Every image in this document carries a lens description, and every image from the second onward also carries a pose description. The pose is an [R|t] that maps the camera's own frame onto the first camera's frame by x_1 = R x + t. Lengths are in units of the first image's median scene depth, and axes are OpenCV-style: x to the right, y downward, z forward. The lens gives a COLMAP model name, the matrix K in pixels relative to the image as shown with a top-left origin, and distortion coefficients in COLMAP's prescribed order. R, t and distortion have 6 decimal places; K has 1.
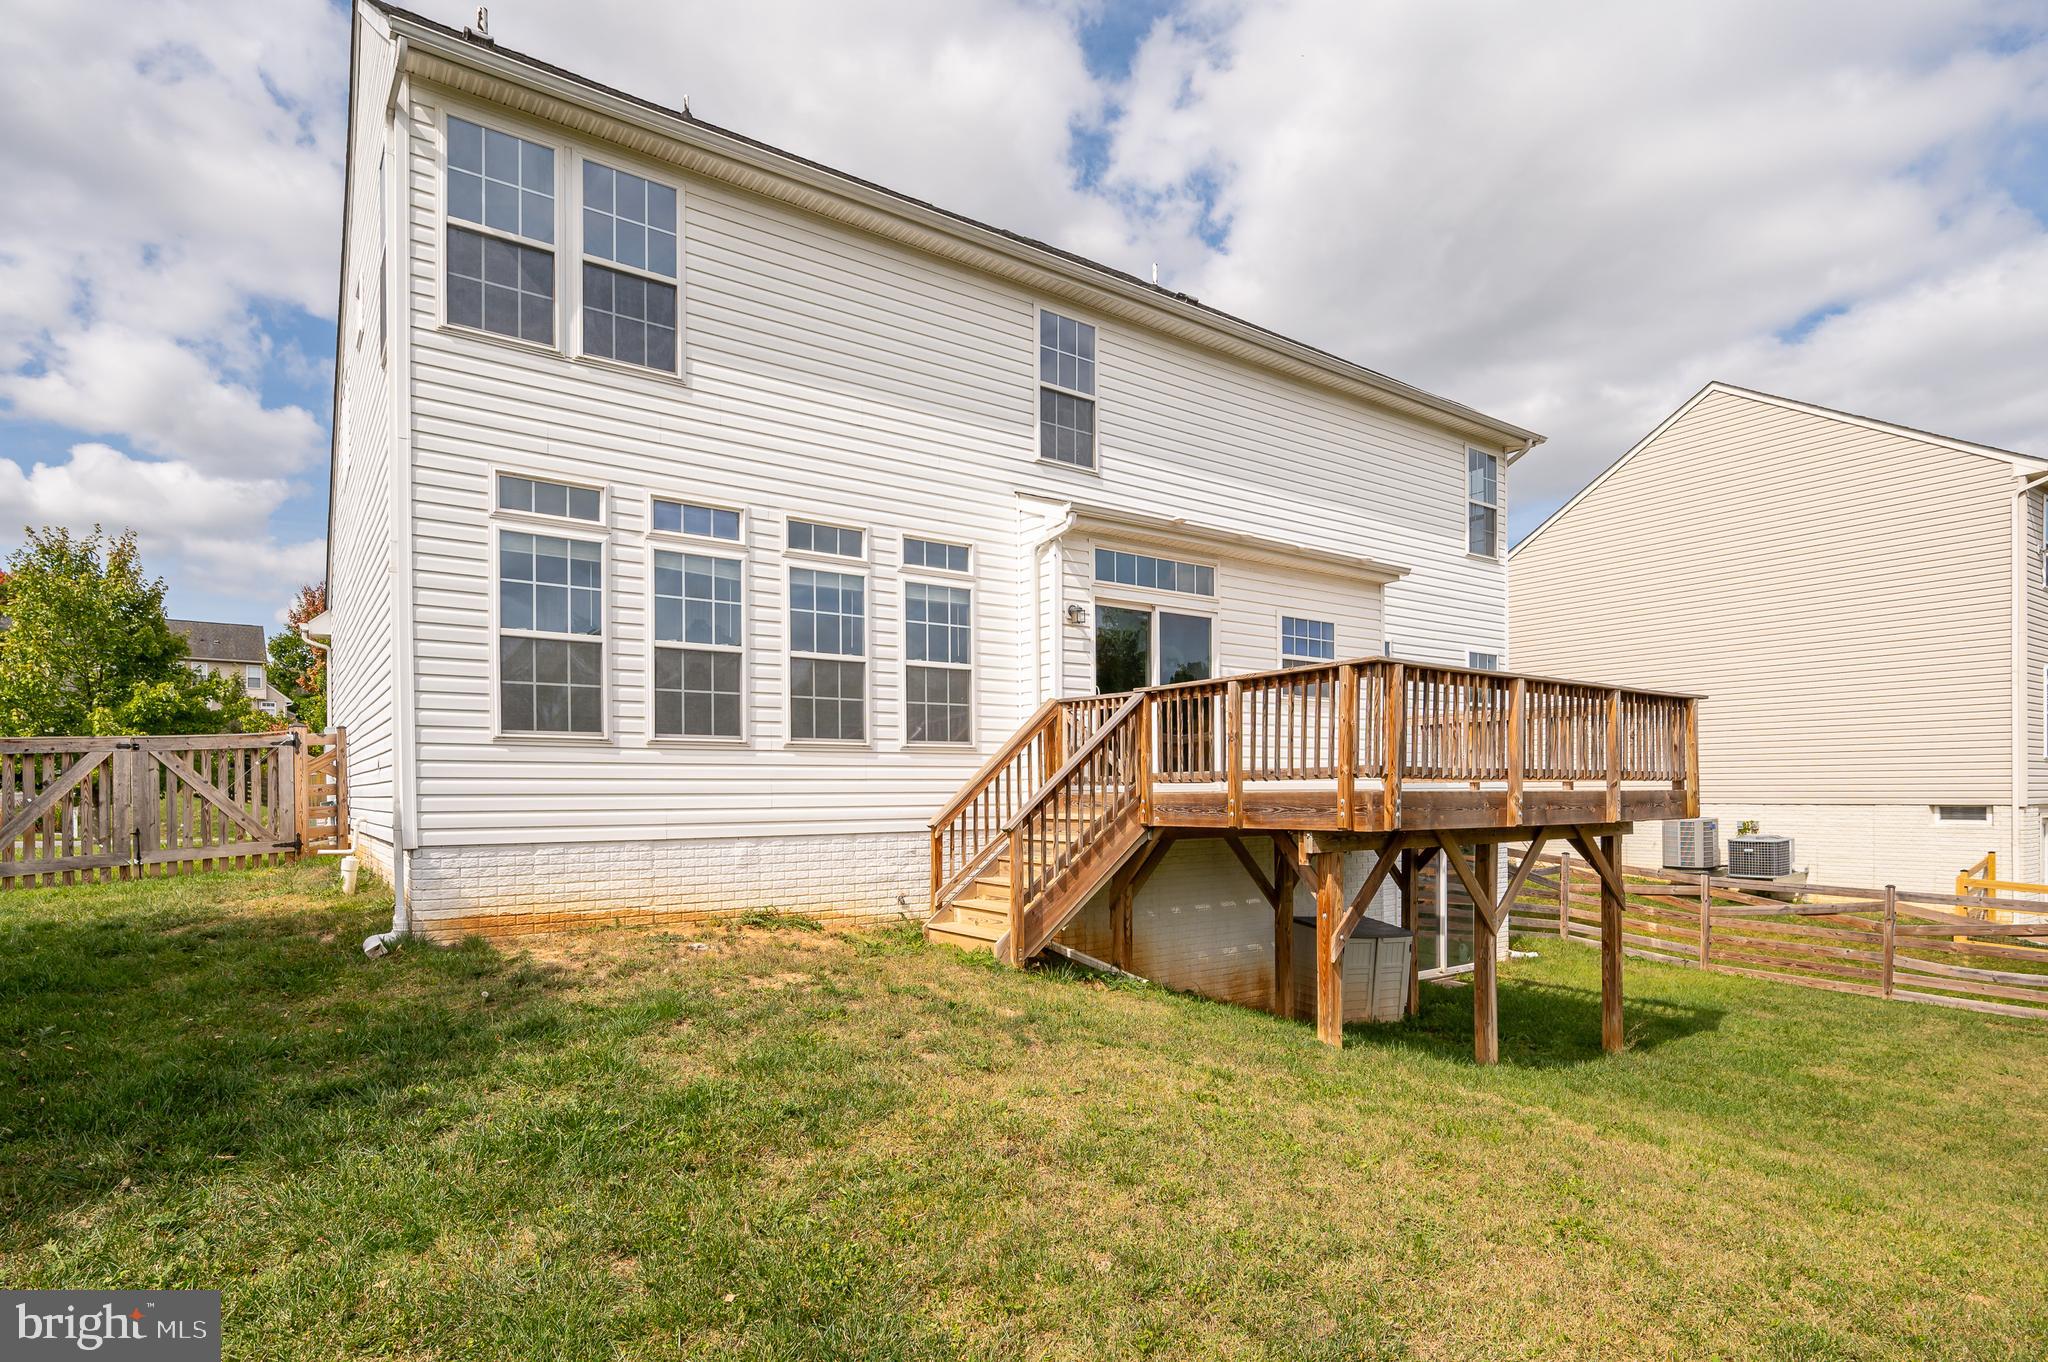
lens RADIAL K [[1078.4, 0, 1027.9], [0, 1078.4, 786.6], [0, 0, 1]] dist [0.014053, 0.000518]
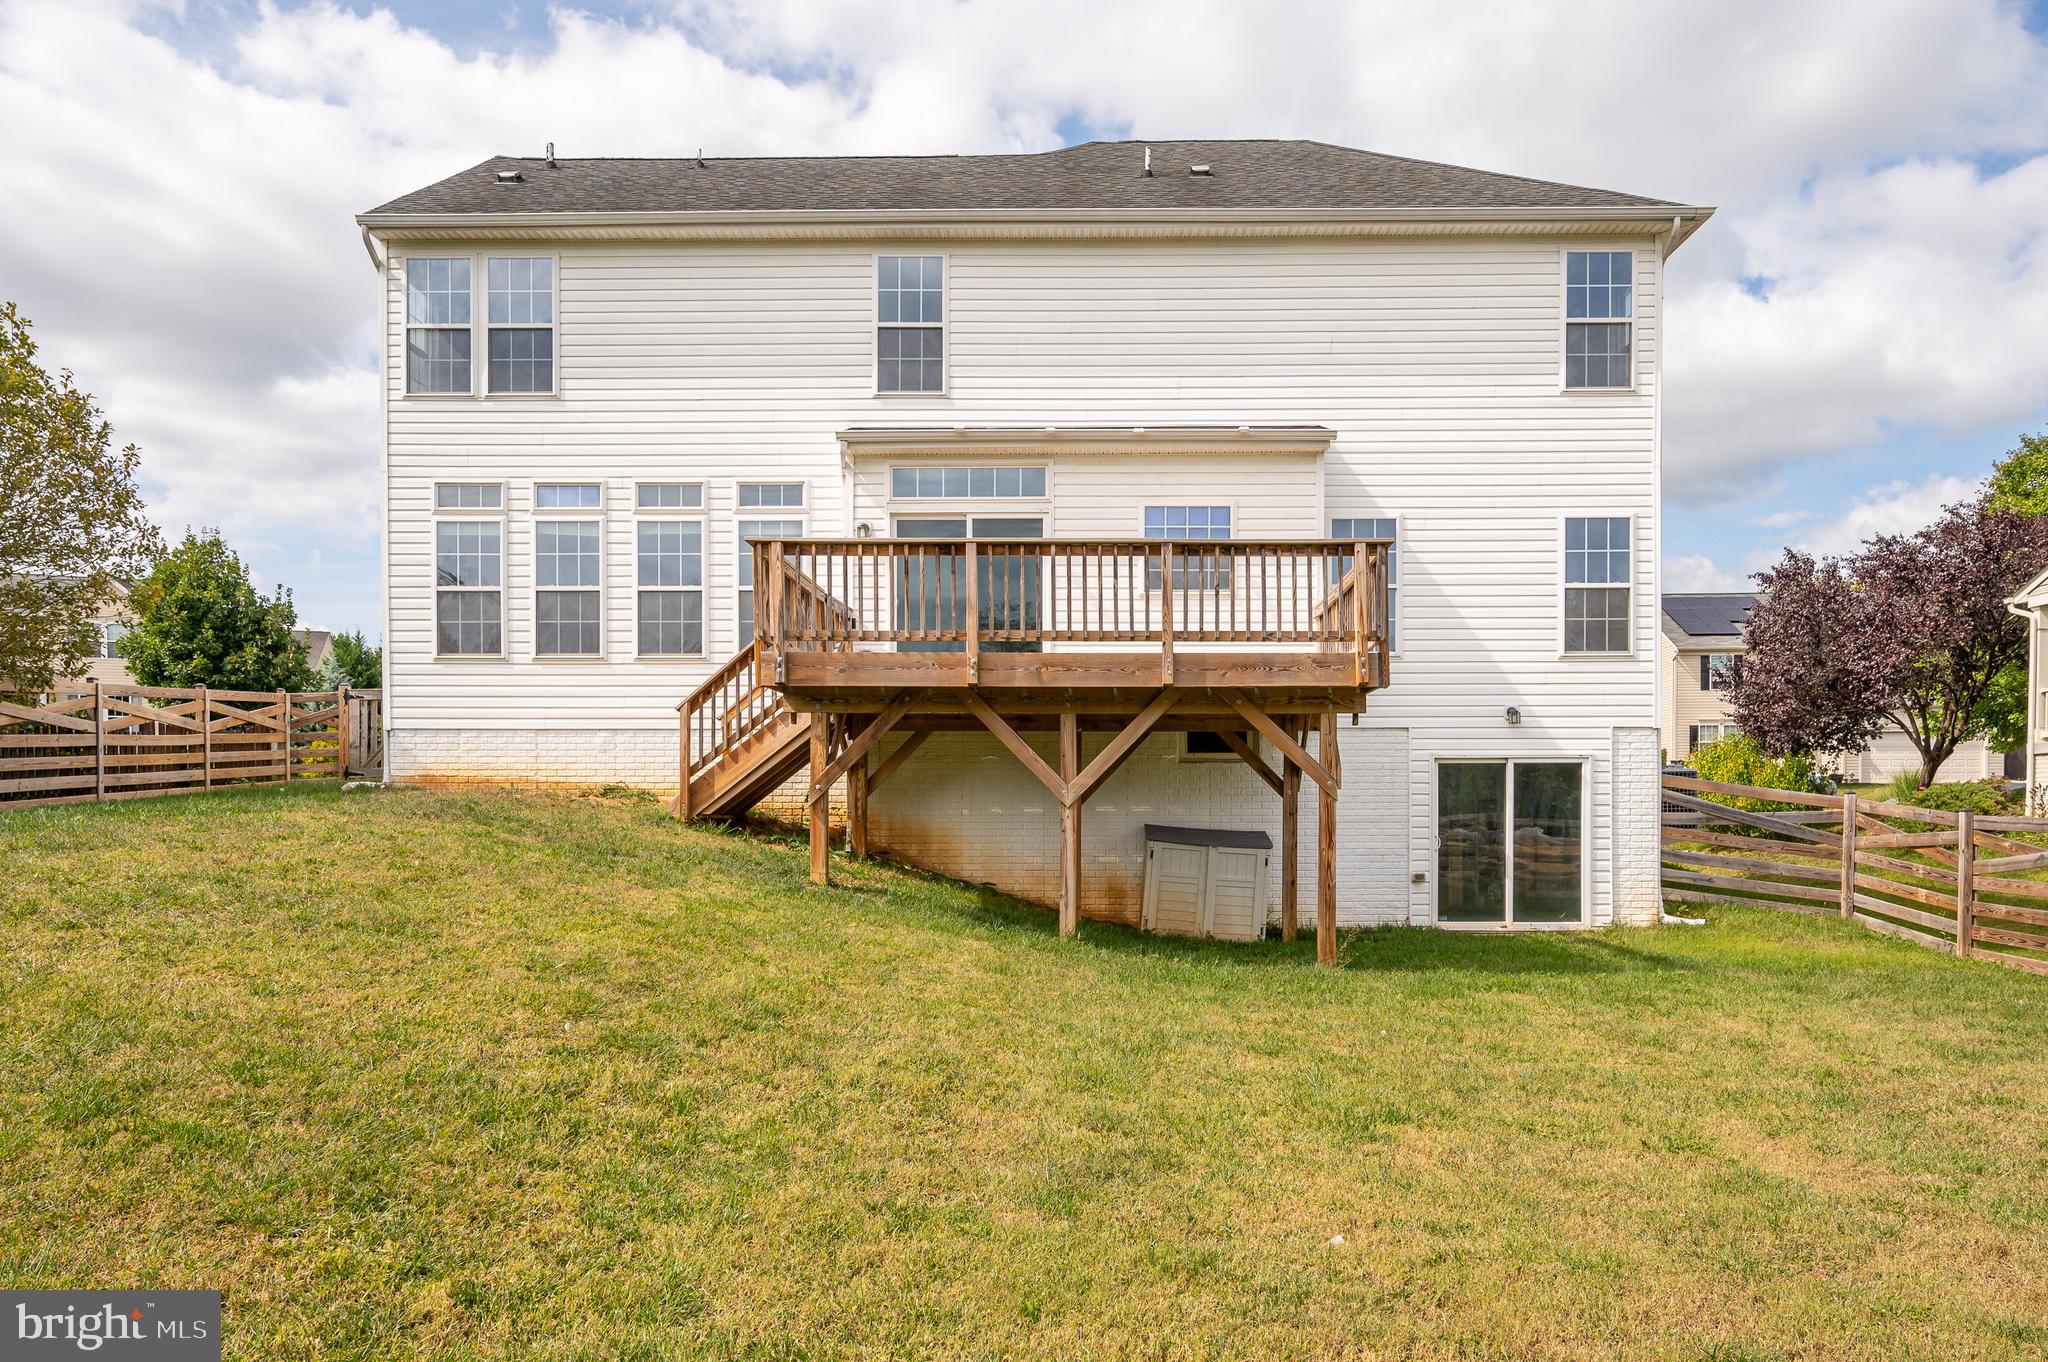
lens RADIAL K [[784.1, 0, 977.0], [0, 784.1, 696.1], [0, 0, 1]] dist [0.004571, 0.000049]
pose [[0.801491, 0.005615, -0.597980, 0.607944], [-0.001307, 0.999970, 0.007639, -0.001725], [0.598005, -0.005341, 0.801475, 0.445158]]
